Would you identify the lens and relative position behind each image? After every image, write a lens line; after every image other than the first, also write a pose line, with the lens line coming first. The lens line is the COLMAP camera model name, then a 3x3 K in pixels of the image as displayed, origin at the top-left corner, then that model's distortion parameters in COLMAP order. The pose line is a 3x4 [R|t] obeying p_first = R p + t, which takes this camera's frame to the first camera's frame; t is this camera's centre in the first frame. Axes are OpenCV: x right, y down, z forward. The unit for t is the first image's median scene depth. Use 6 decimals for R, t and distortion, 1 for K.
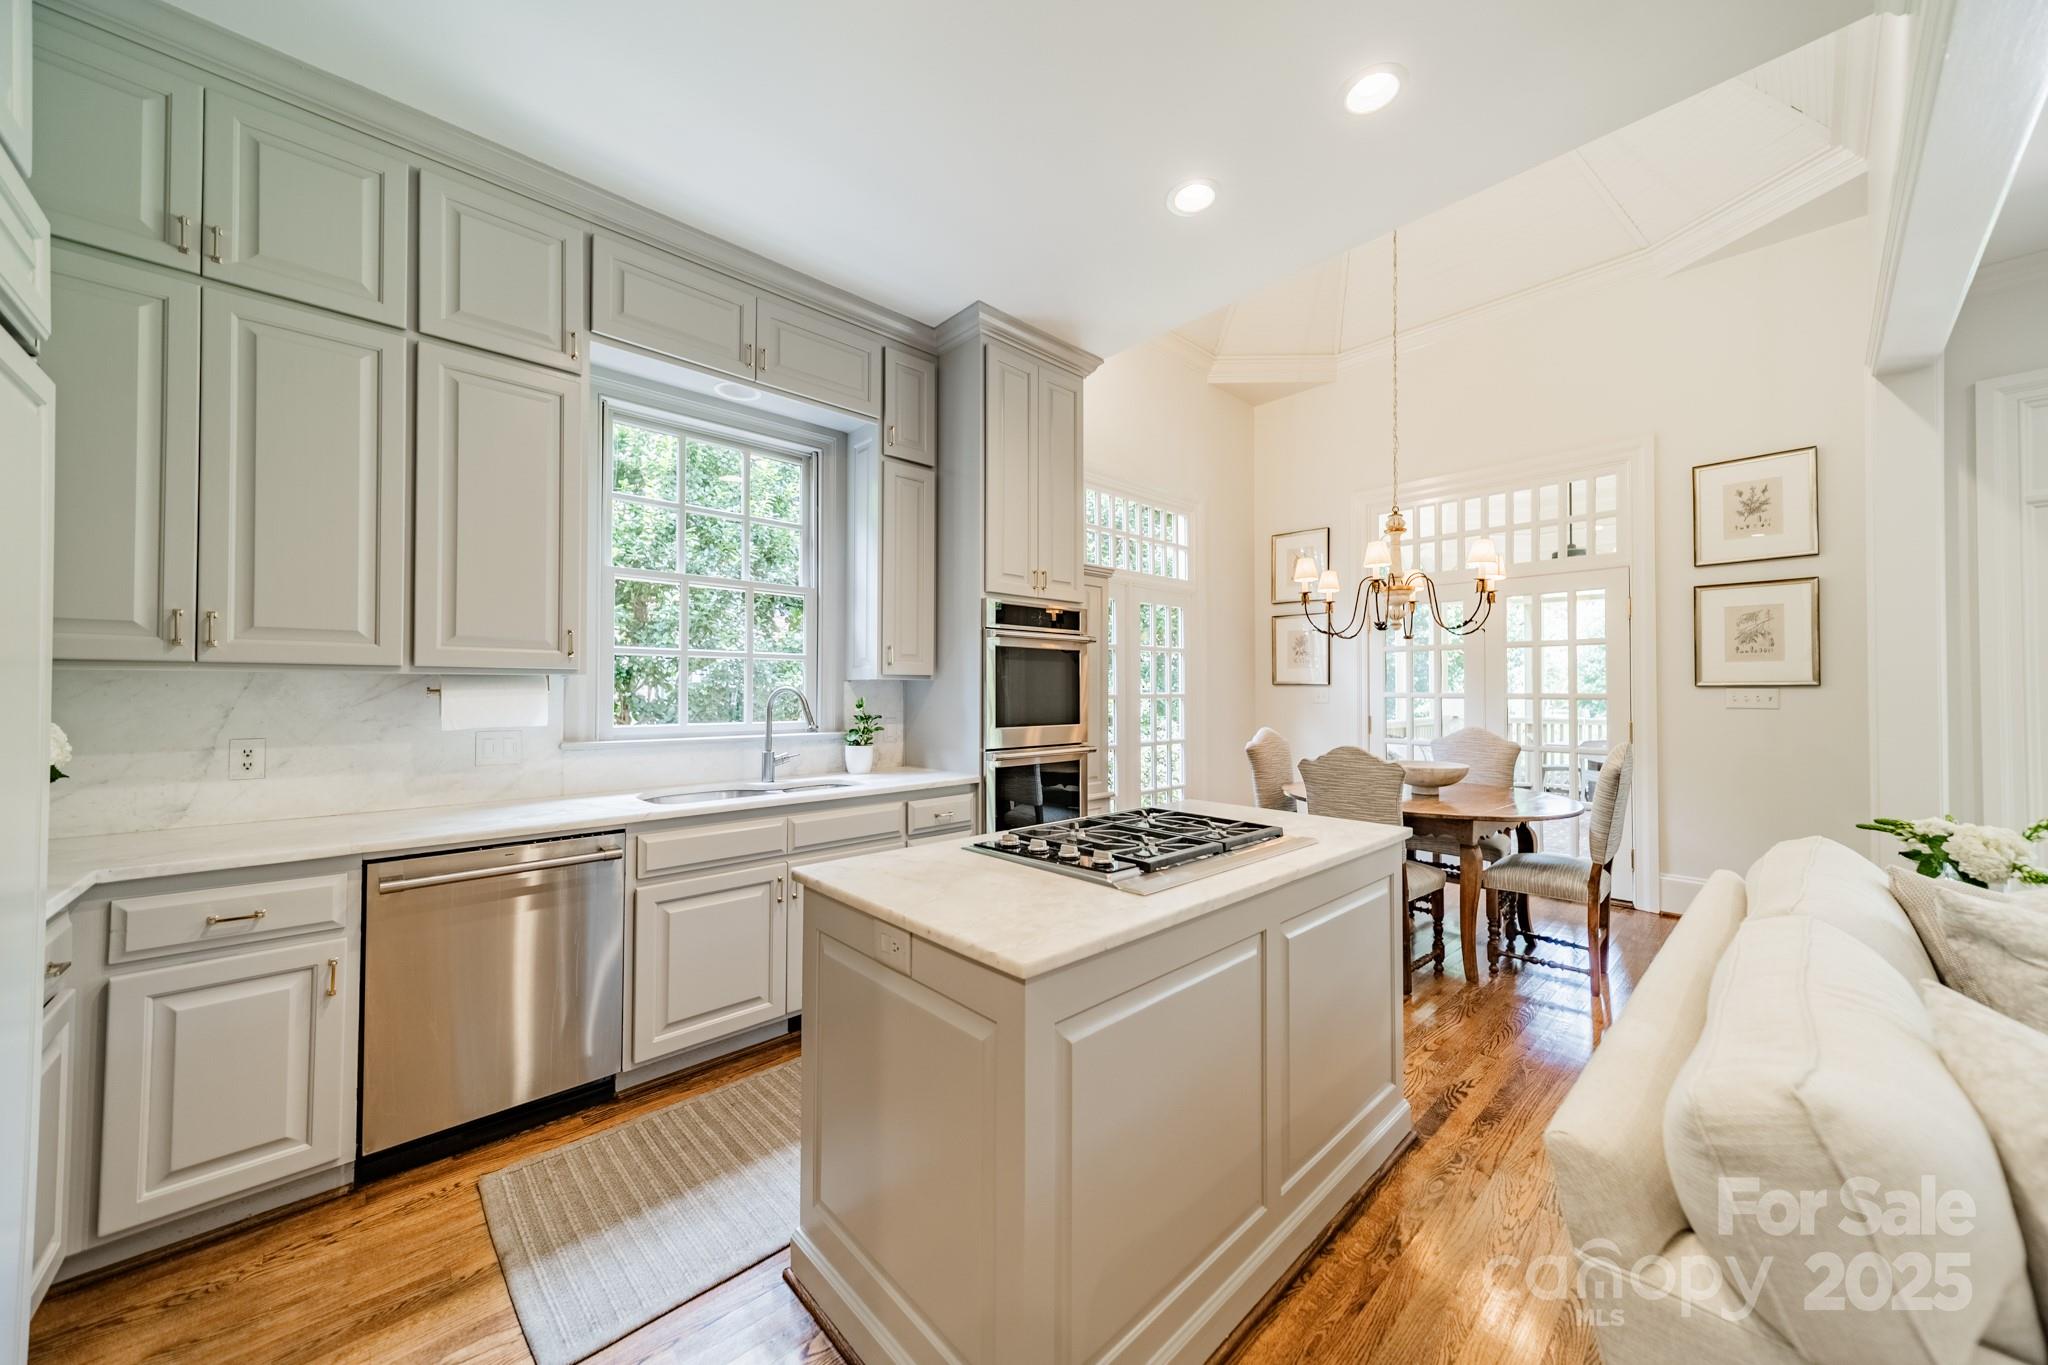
lens RADIAL K [[725.2, 0, 1035.9], [0, 725.2, 679.7], [0, 0, 1]] dist [0.008173, -0.000152]
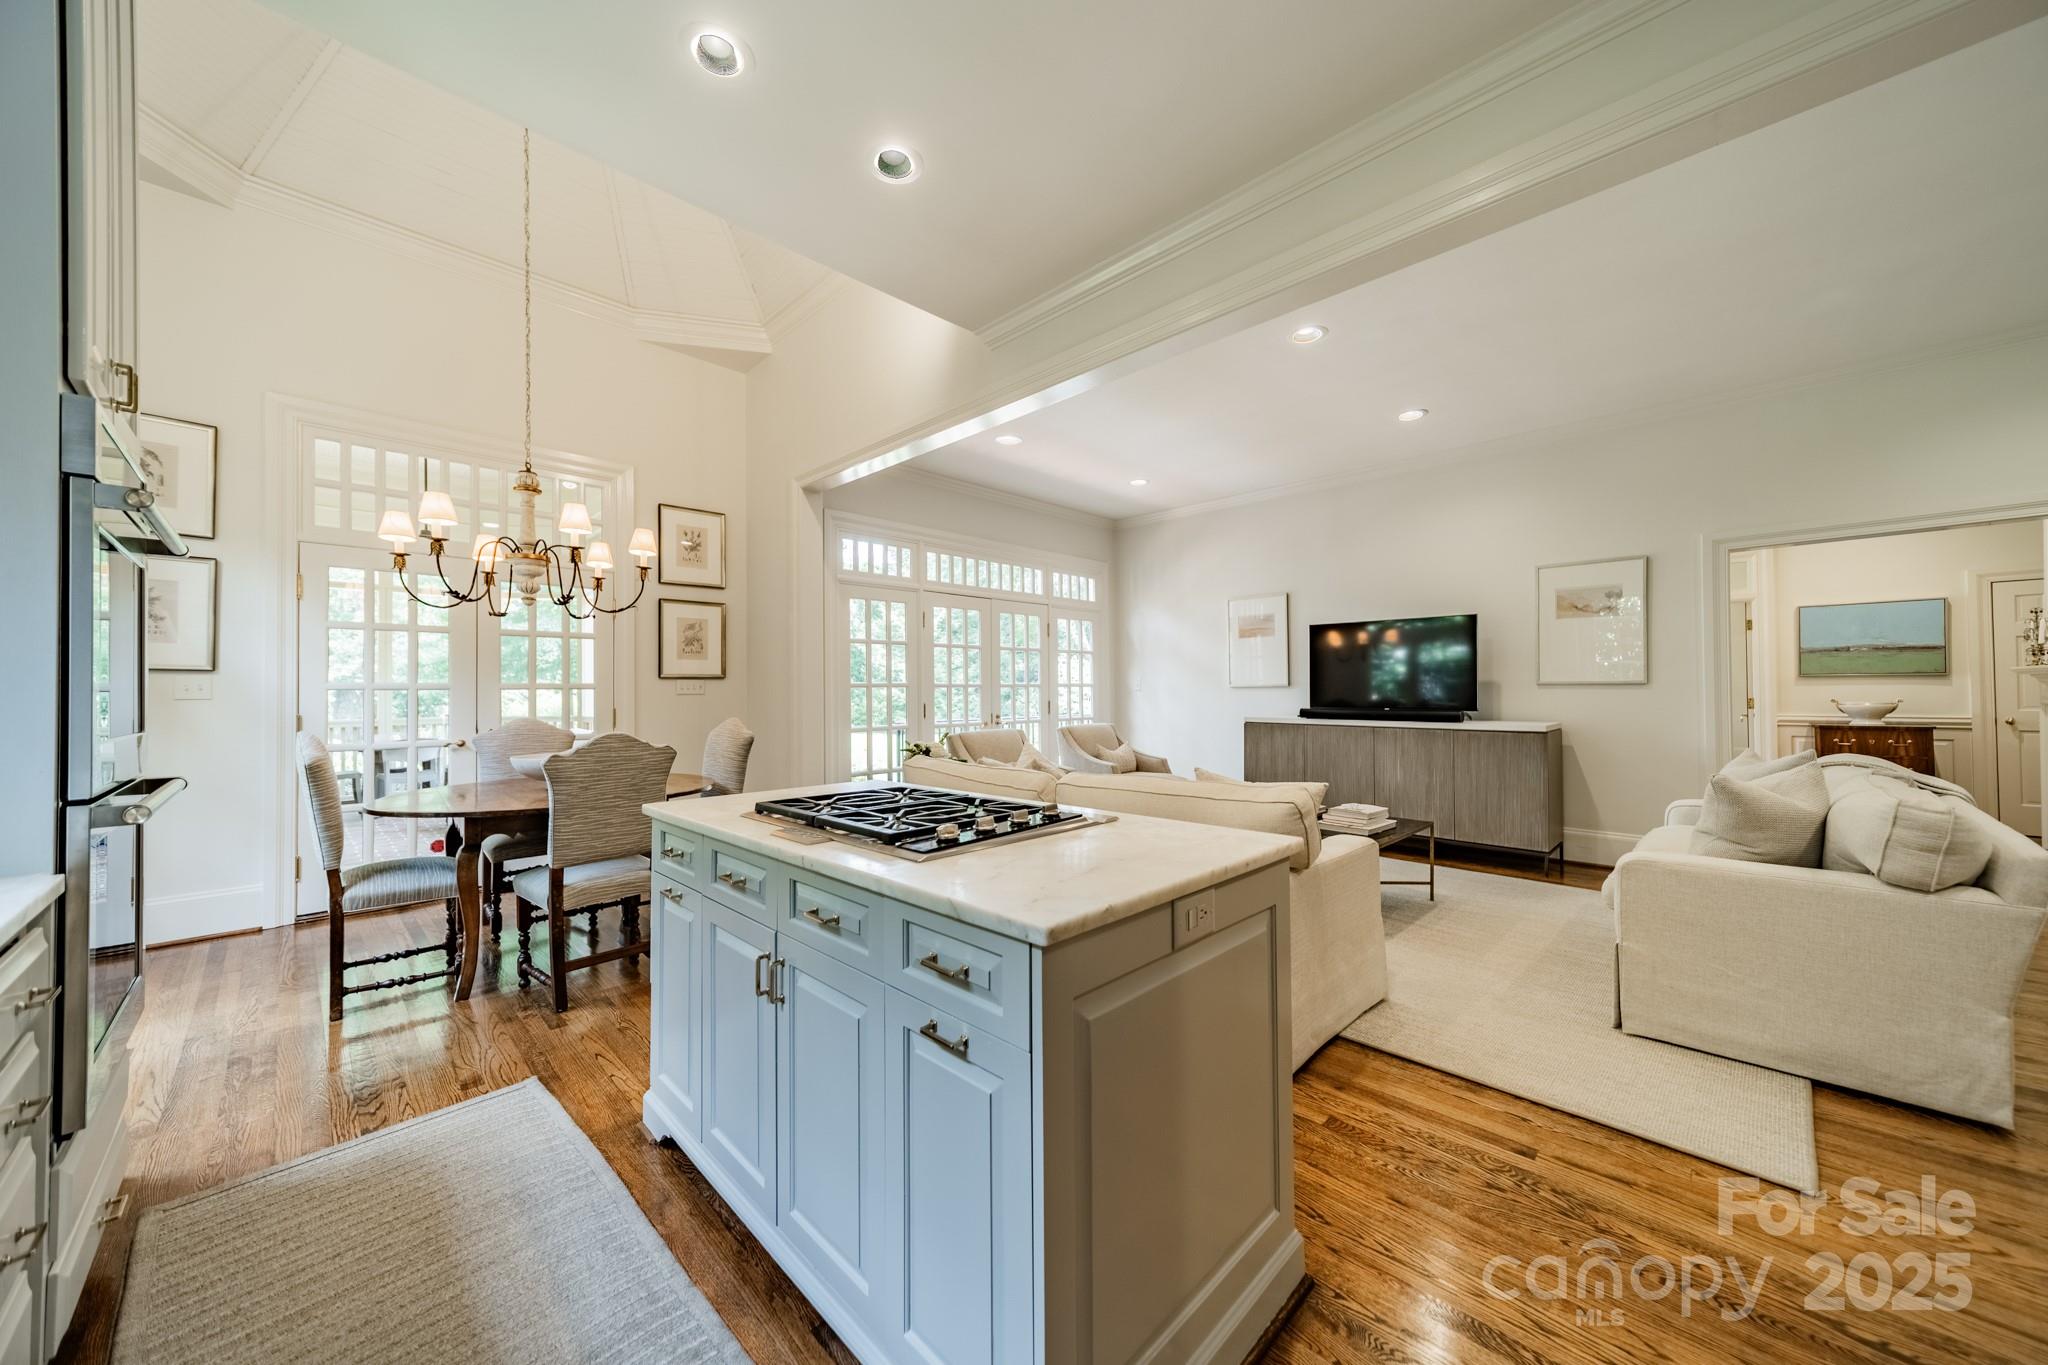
lens RADIAL K [[725.2, 0, 1019.0], [0, 725.2, 689.4], [0, 0, 1]] dist [0.008173, -0.000152]
pose [[-0.026984, 0.002390, 0.999633, -0.449421], [-0.005090, 0.999984, -0.002528, 0.035776], [-0.999623, -0.005156, -0.026971, 0.508633]]
